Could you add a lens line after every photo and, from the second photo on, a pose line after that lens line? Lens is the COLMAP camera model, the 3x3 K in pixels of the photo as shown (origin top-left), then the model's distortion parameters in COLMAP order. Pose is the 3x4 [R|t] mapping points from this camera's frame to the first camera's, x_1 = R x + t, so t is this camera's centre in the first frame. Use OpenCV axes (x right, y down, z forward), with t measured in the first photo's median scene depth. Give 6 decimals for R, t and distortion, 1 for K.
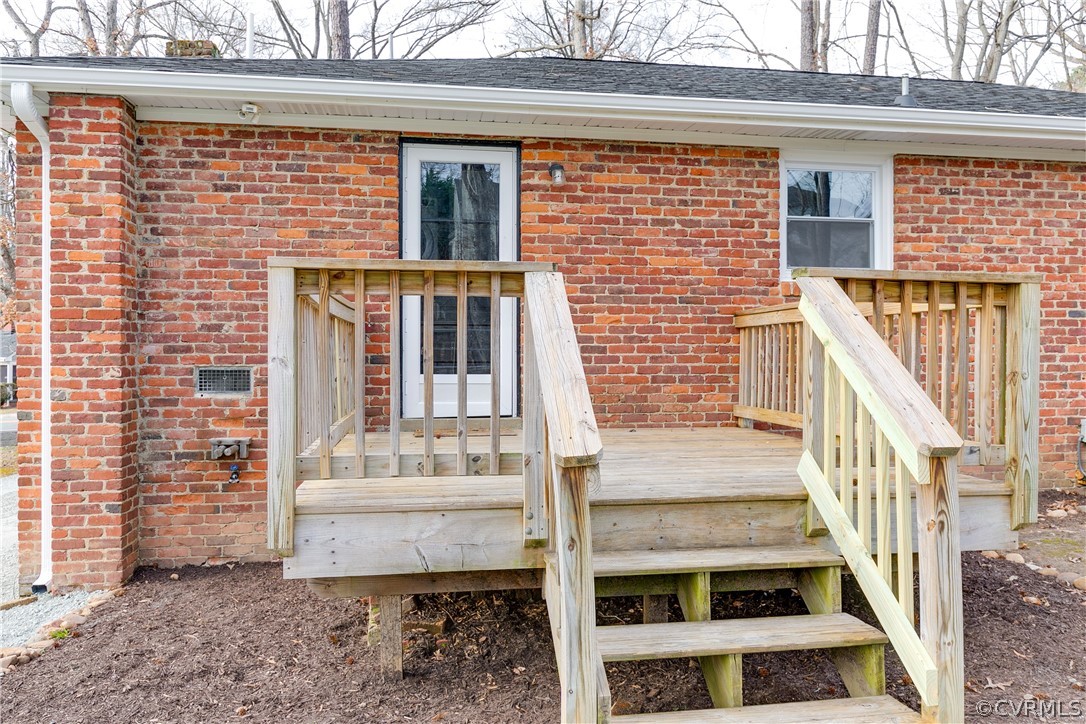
lens RADIAL K [[837.2, 0, 543.7], [0, 837.2, 360.4], [0, 0, 1]] dist [0.000925, -0.009295]
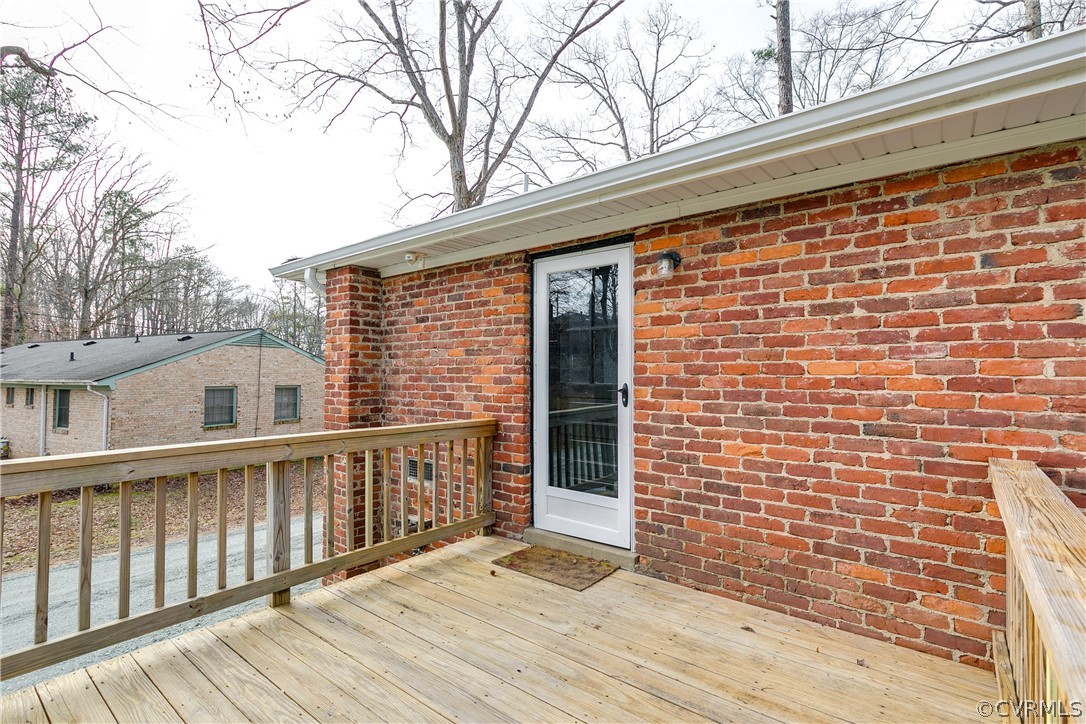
lens RADIAL K [[497.8, 0, 540.8], [0, 497.8, 363.0], [0, 0, 1]] dist [0.005737, -0.001084]
pose [[0.664627, -0.014700, -0.747031, 0.284326], [-0.012278, 0.999457, -0.030590, -0.108695], [0.747074, 0.029503, 0.664085, 0.577977]]
